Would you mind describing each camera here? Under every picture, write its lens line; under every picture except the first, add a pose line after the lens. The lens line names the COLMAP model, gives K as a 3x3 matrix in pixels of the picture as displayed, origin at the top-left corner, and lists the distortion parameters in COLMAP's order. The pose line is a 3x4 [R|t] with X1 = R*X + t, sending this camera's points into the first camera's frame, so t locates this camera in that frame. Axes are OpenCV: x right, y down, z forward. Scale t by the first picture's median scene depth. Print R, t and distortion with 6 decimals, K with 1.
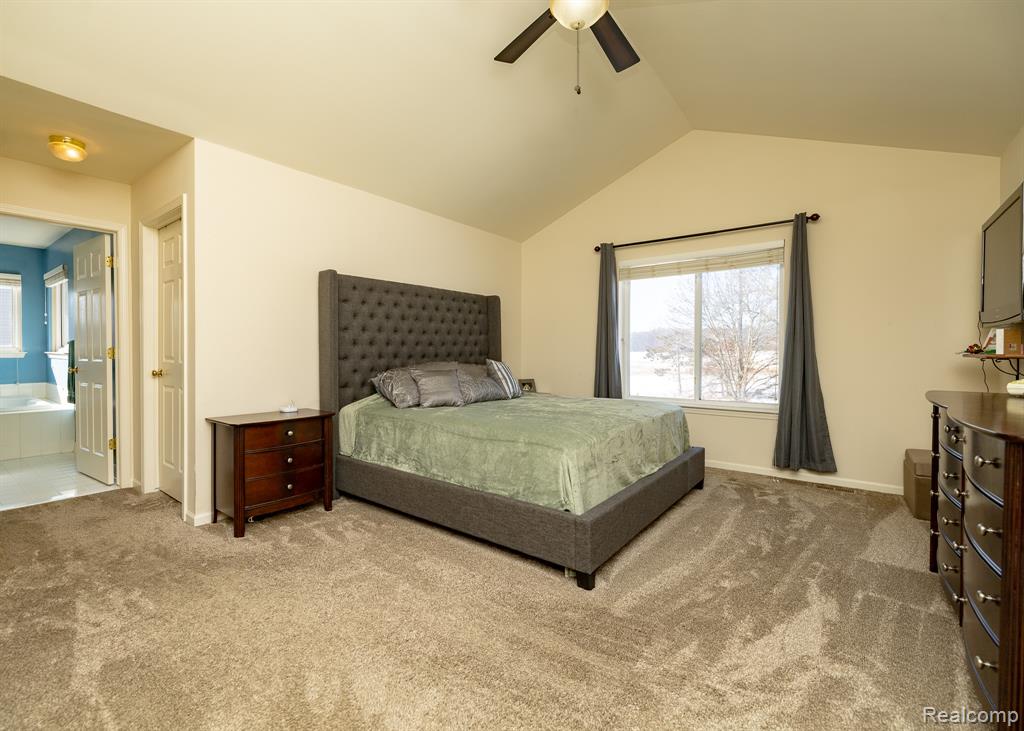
lens RADIAL K [[460.3, 0, 516.6], [0, 460.3, 358.9], [0, 0, 1]] dist [0.000724, 0.000419]
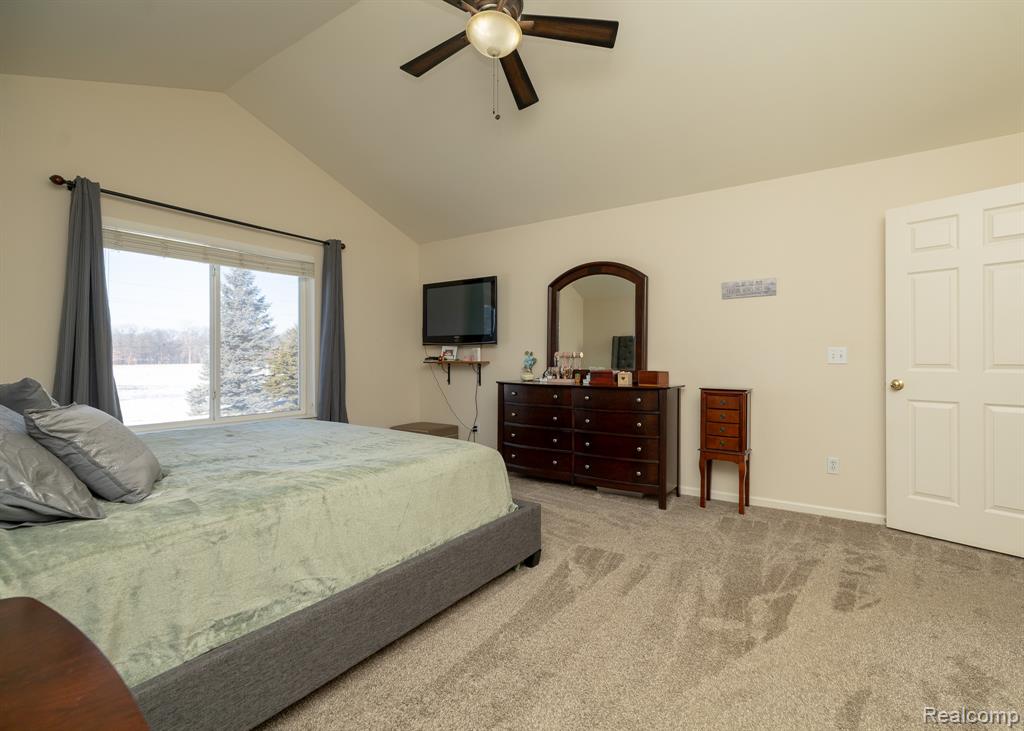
lens RADIAL K [[460.3, 0, 516.6], [0, 460.3, 358.9], [0, 0, 1]] dist [0.000724, 0.000419]
pose [[-0.048118, 0.000131, 0.998842, -0.455326], [0.013093, 0.999914, 0.000500, -0.009649], [-0.998756, 0.013102, -0.048116, 0.494842]]
